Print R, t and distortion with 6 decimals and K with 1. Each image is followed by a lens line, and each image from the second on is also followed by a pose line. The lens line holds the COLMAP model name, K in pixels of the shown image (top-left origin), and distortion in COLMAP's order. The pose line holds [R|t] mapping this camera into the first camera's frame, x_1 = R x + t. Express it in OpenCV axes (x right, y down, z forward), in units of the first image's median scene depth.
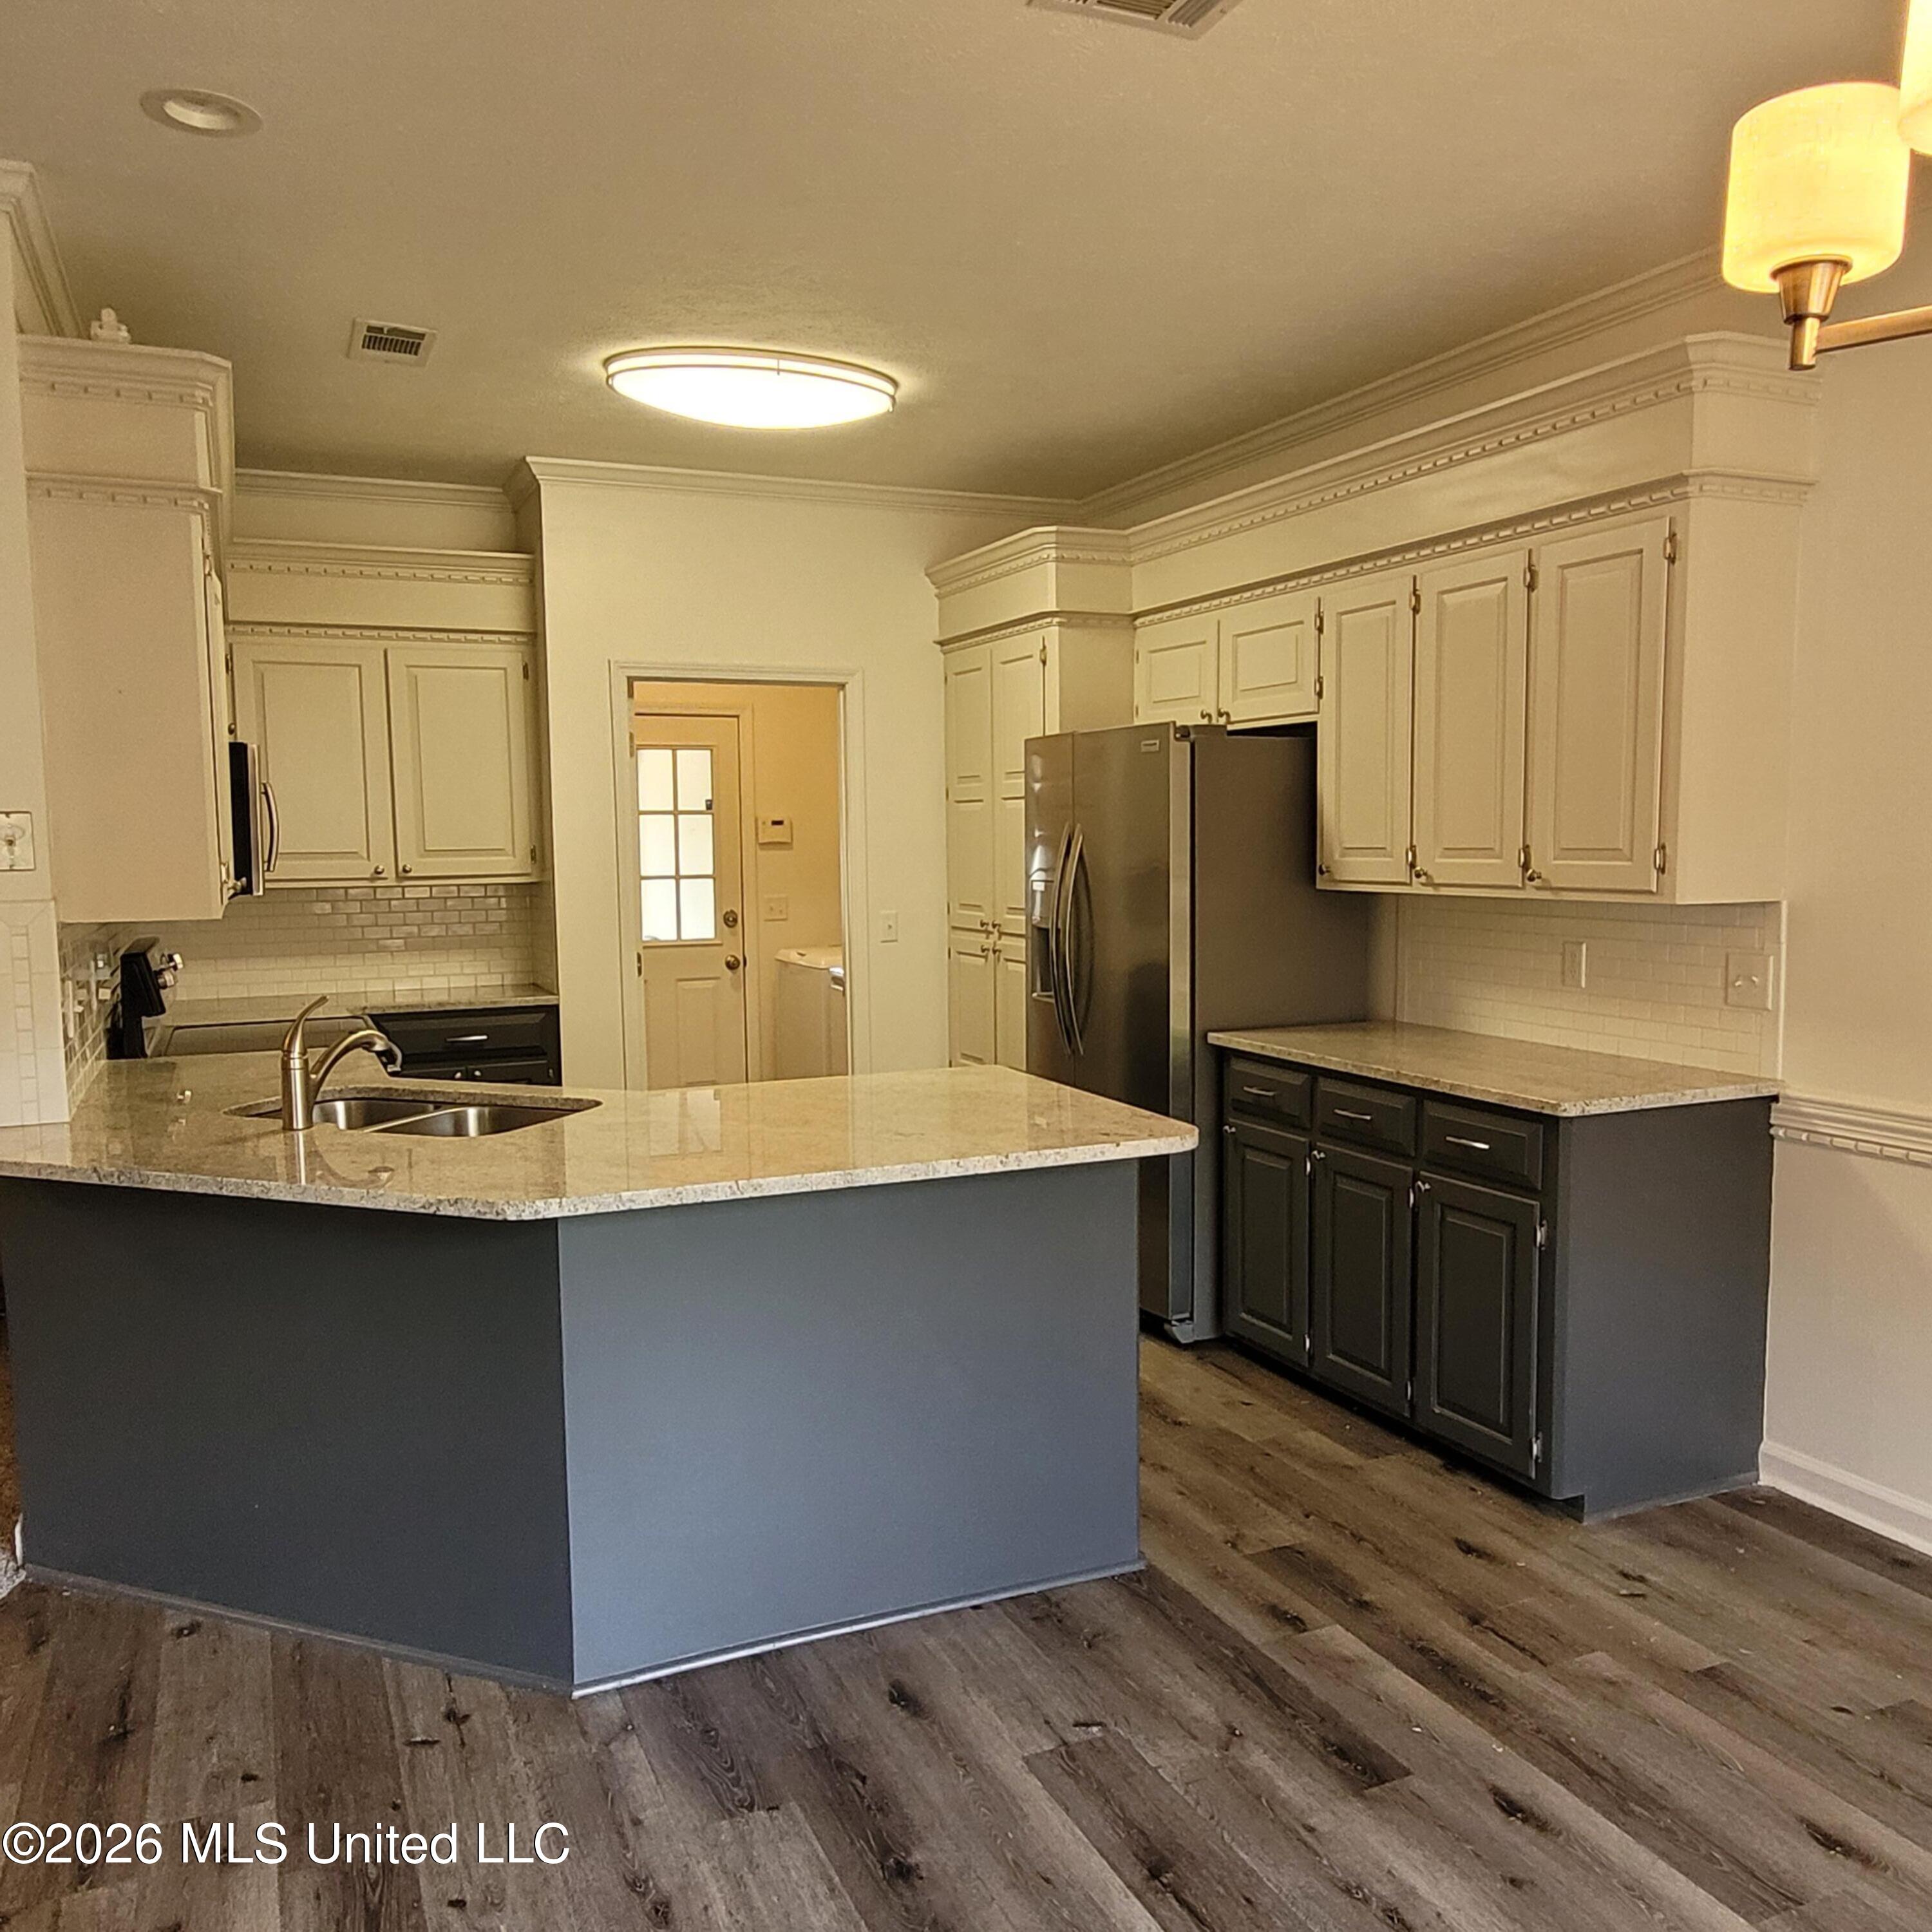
lens RADIAL K [[1615.2, 0, 969.1], [0, 1615.2, 991.6], [0, 0, 1]] dist [-0.000686, 0.016284]
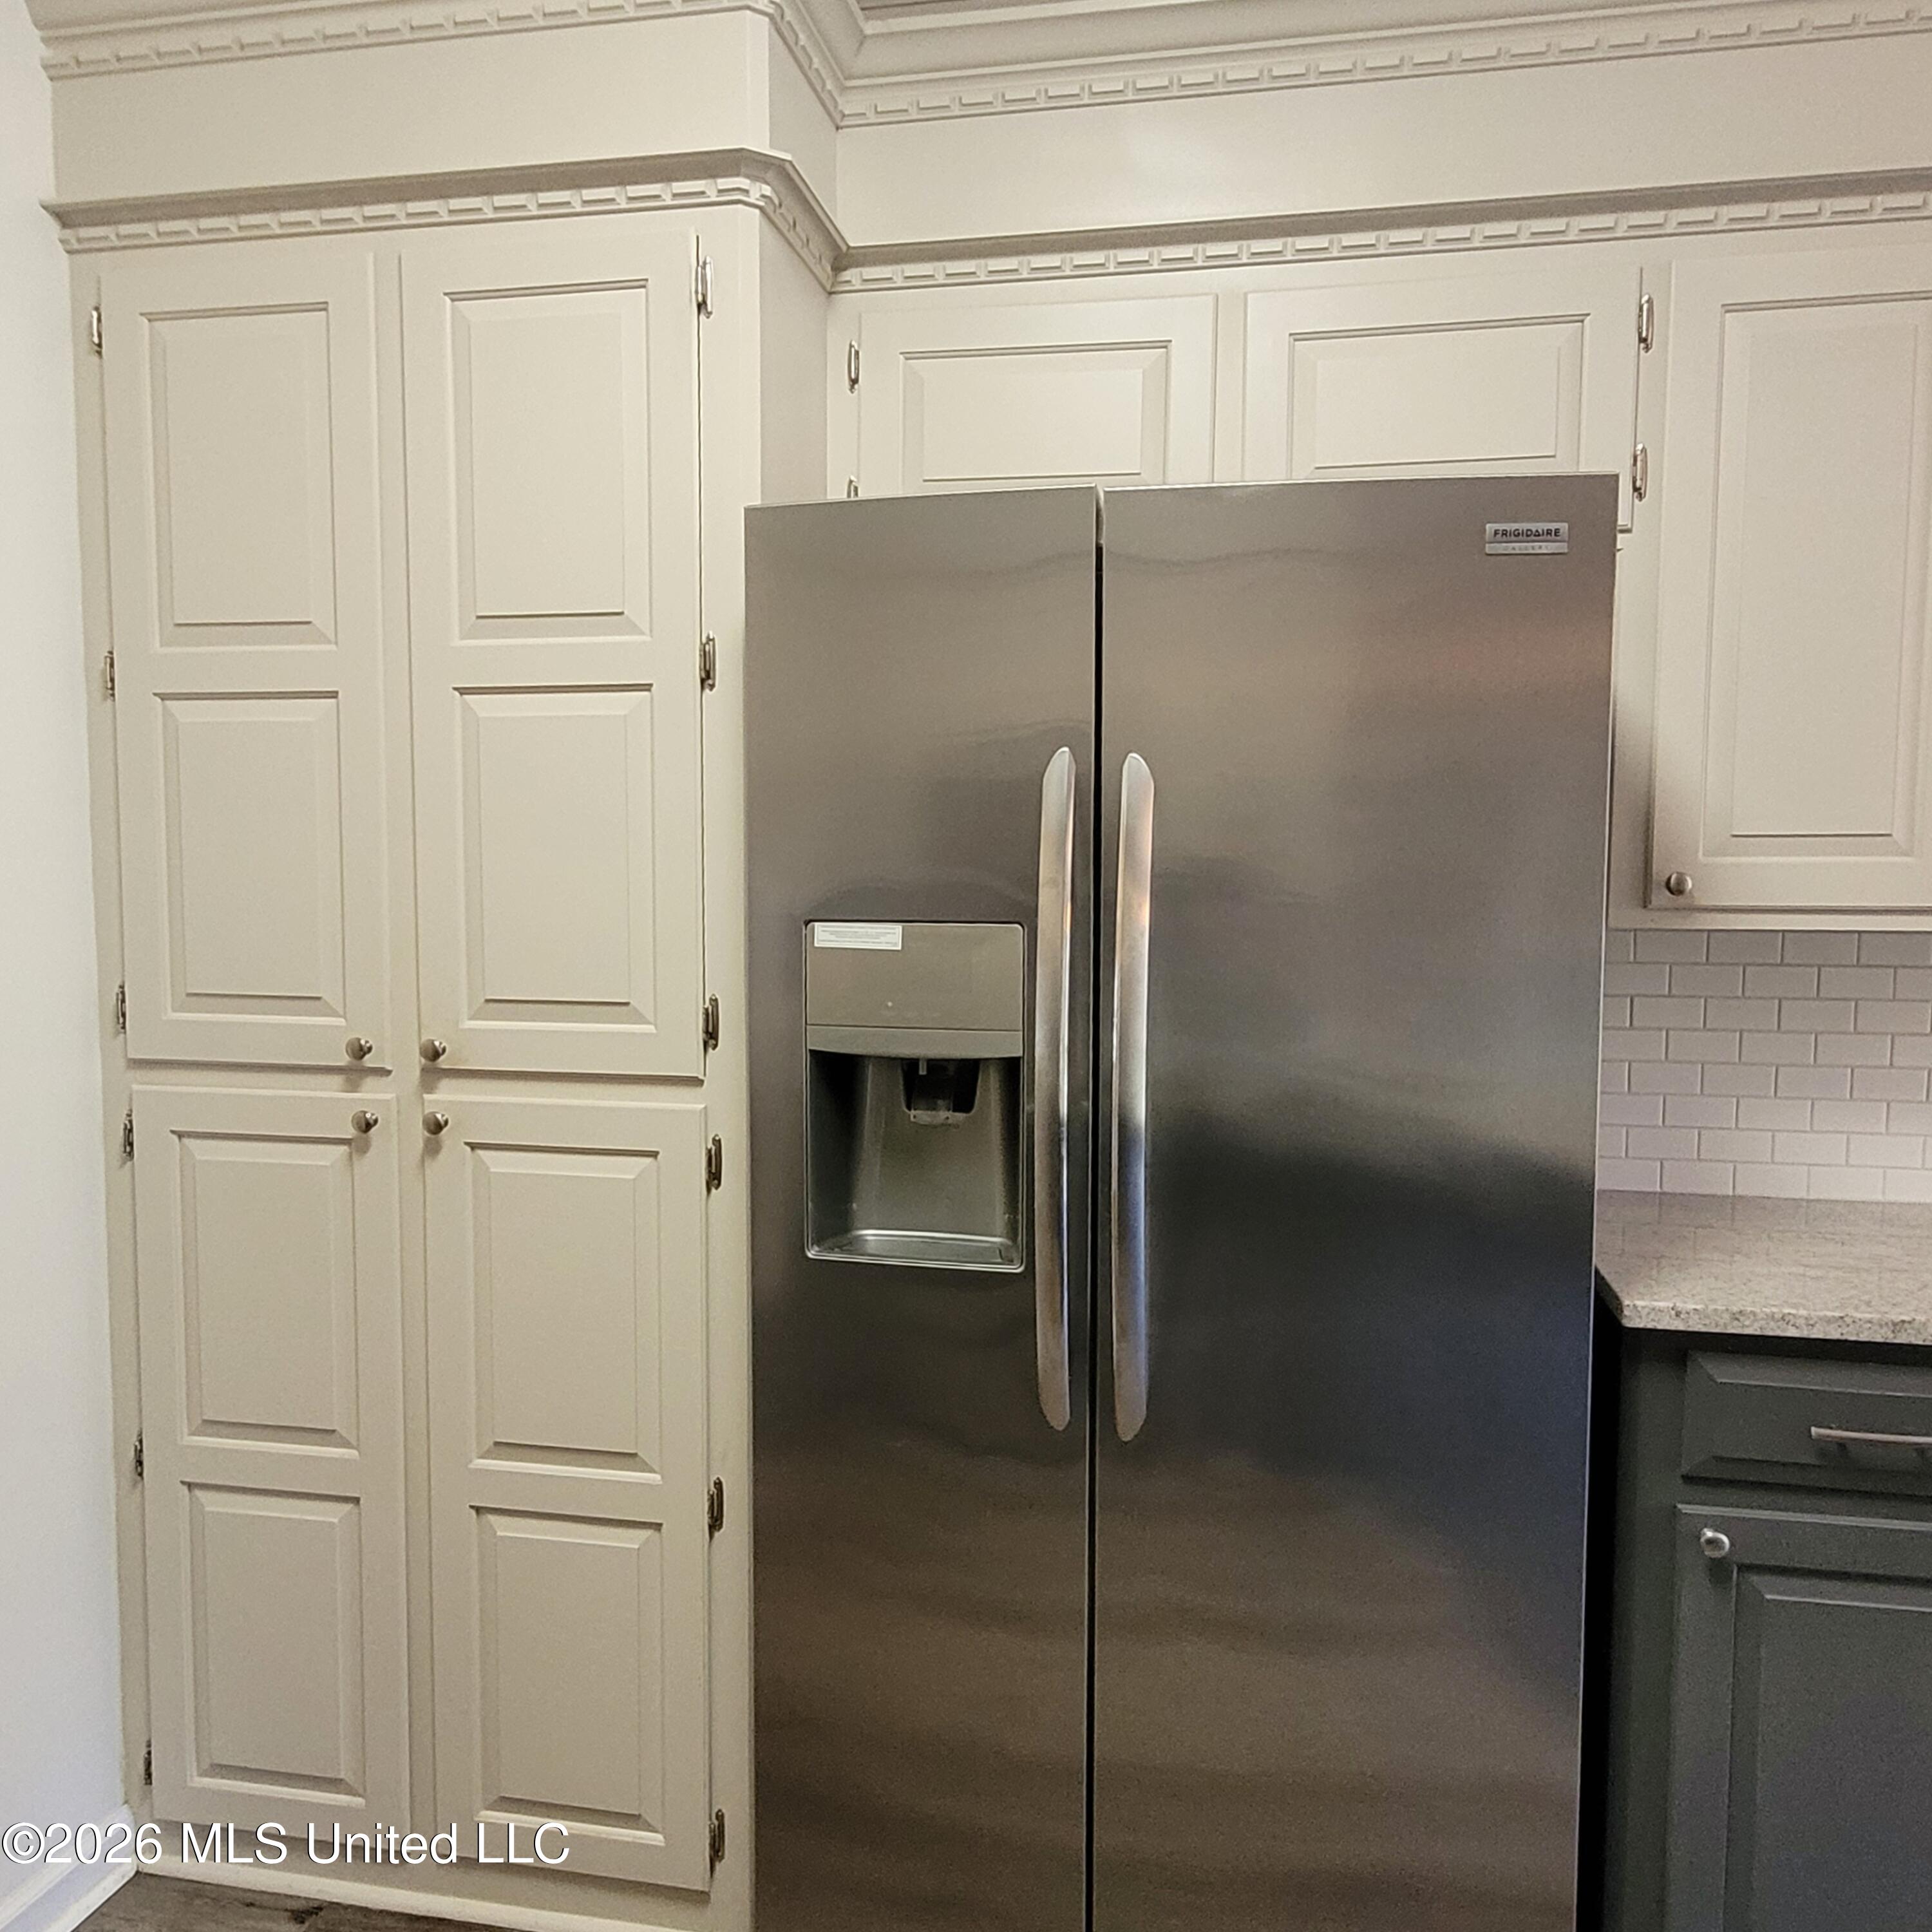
lens RADIAL K [[1567.0, 0, 966.0], [0, 1567.0, 966.0], [0, 0, 1]] dist [0.001750, 0.004384]
pose [[0.578095, -0.043149, 0.814828, -0.288614], [0.068748, 0.997626, 0.004054, -0.080033], [-0.813068, 0.053674, 0.579689, 1.069848]]
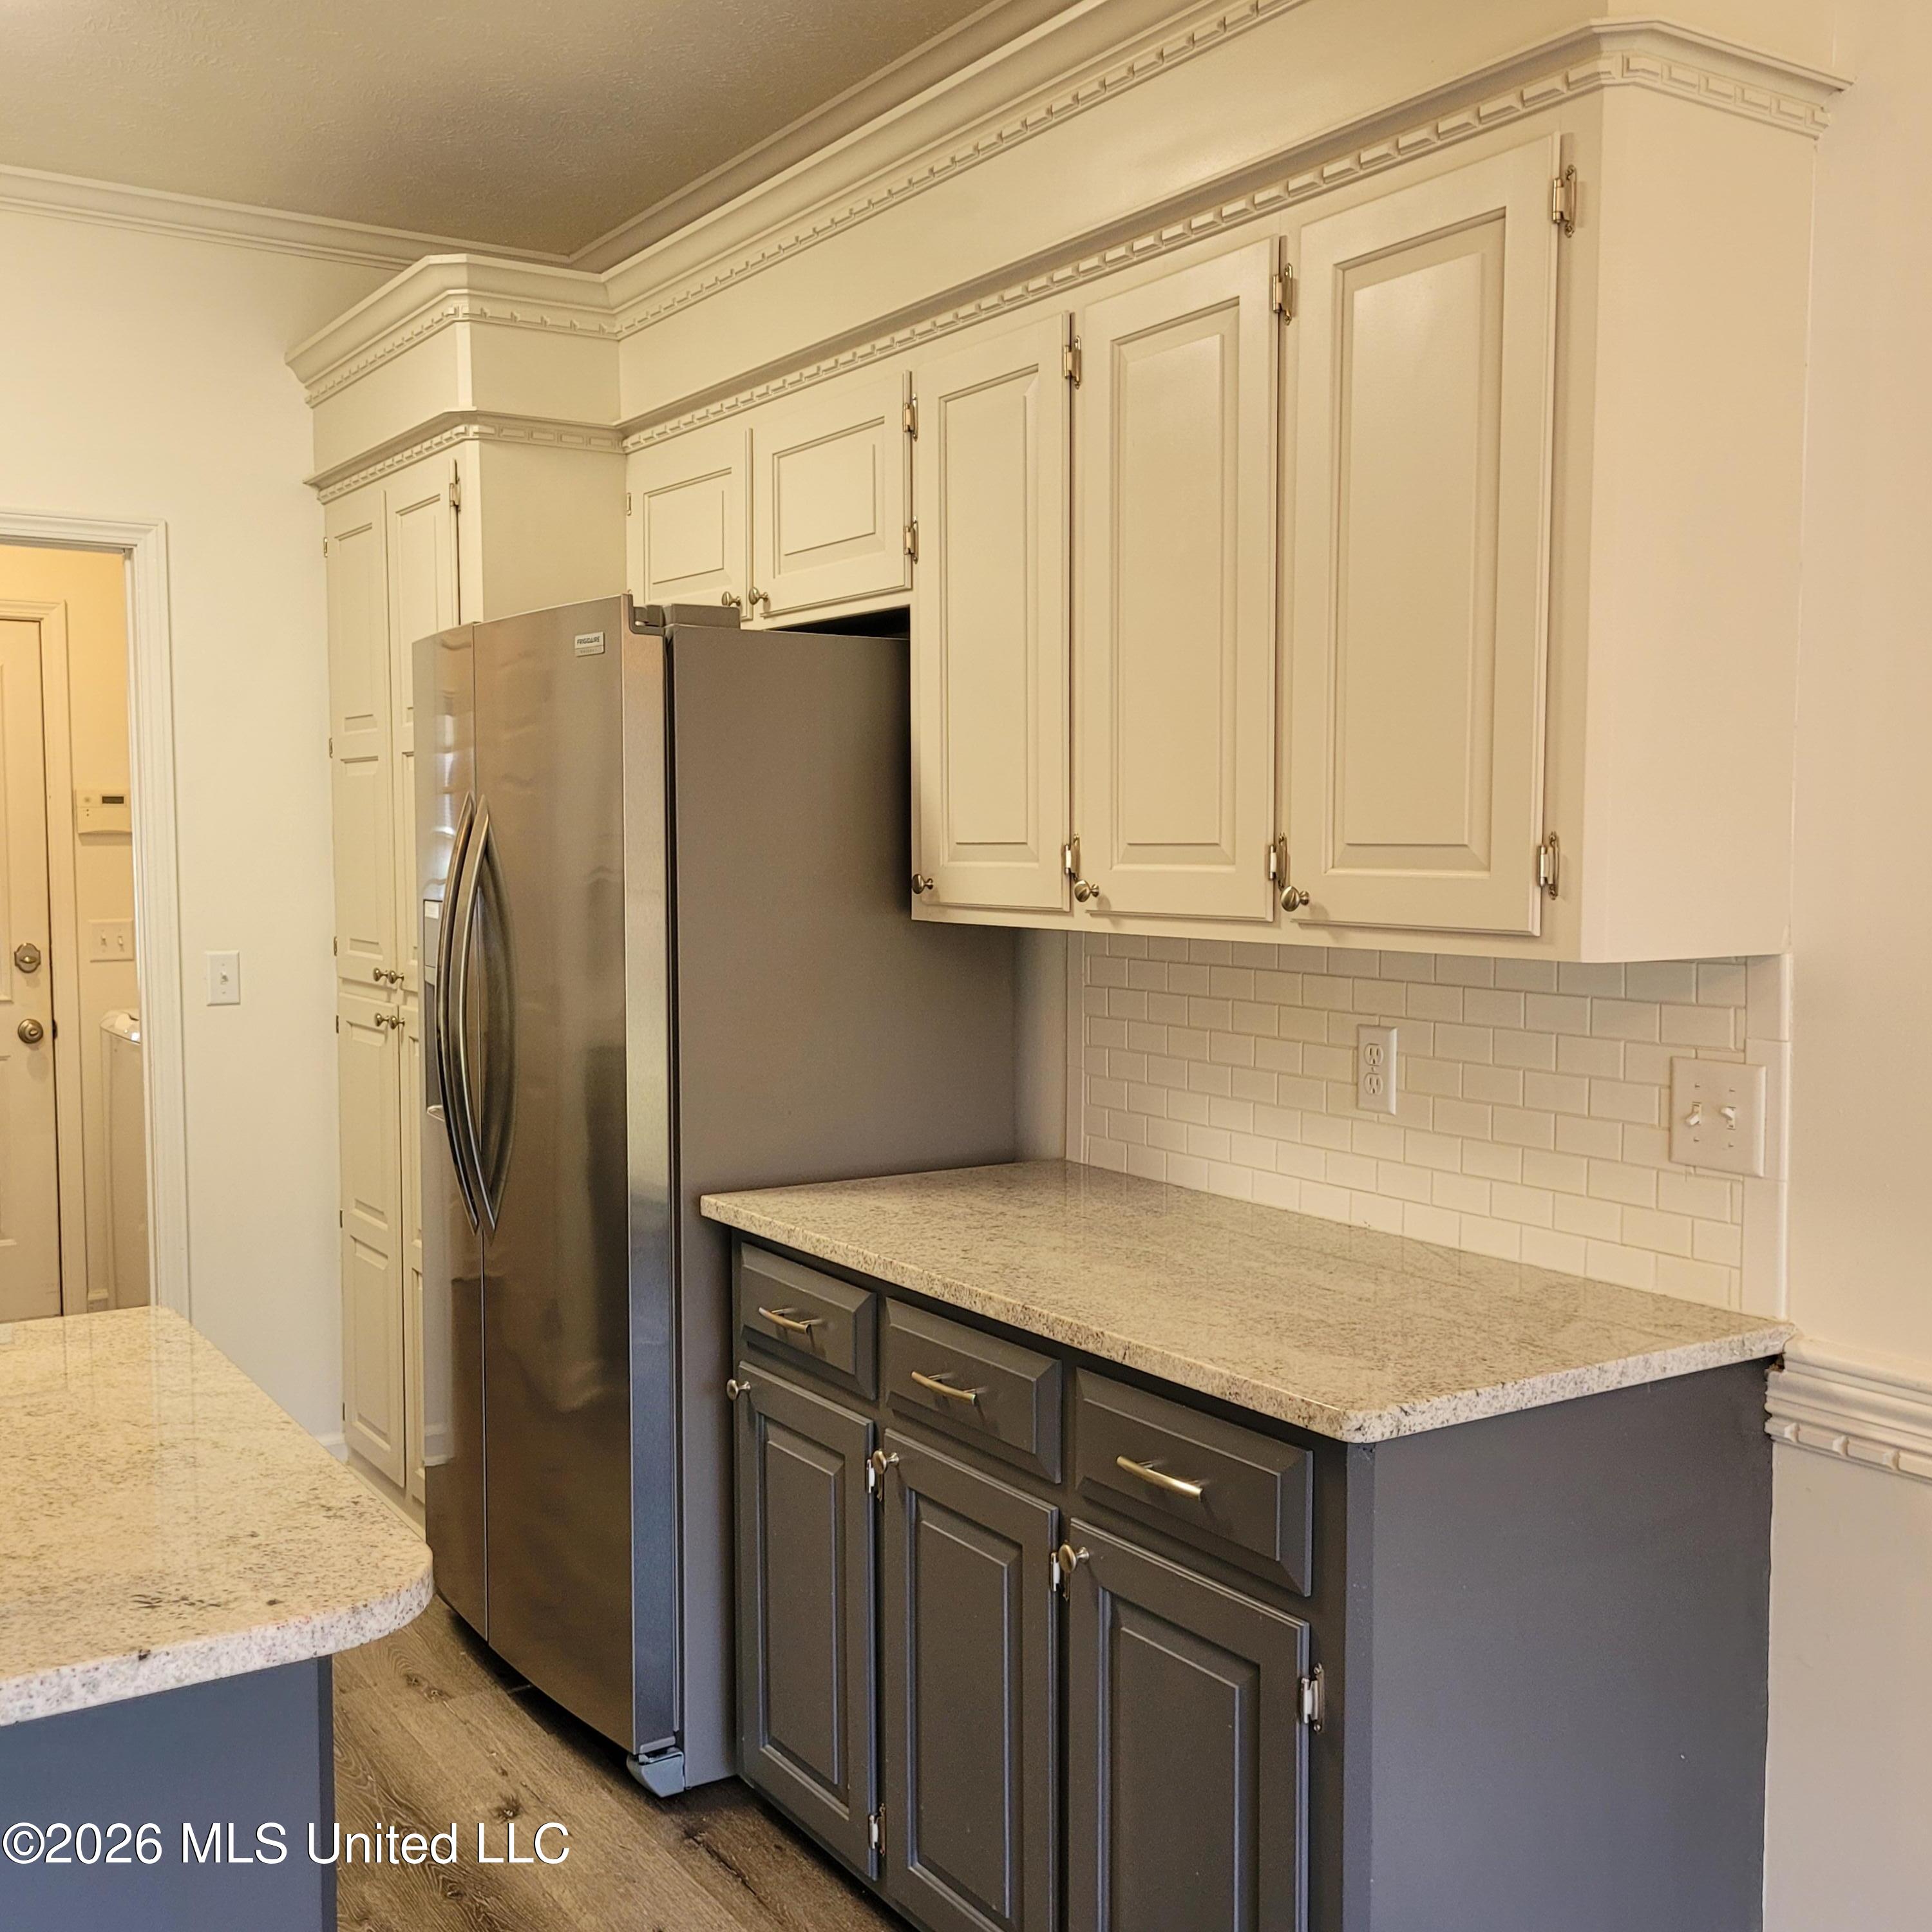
lens RADIAL K [[2046.9, 0, 966.0], [0, 2046.9, 966.0], [0, 0, 1]] dist [0.049128, -0.042782]
pose [[0.987236, 0.001091, 0.159263, 0.149785], [0.004495, 0.999387, -0.034708, -0.029710], [-0.159204, 0.034981, 0.986626, 0.396269]]
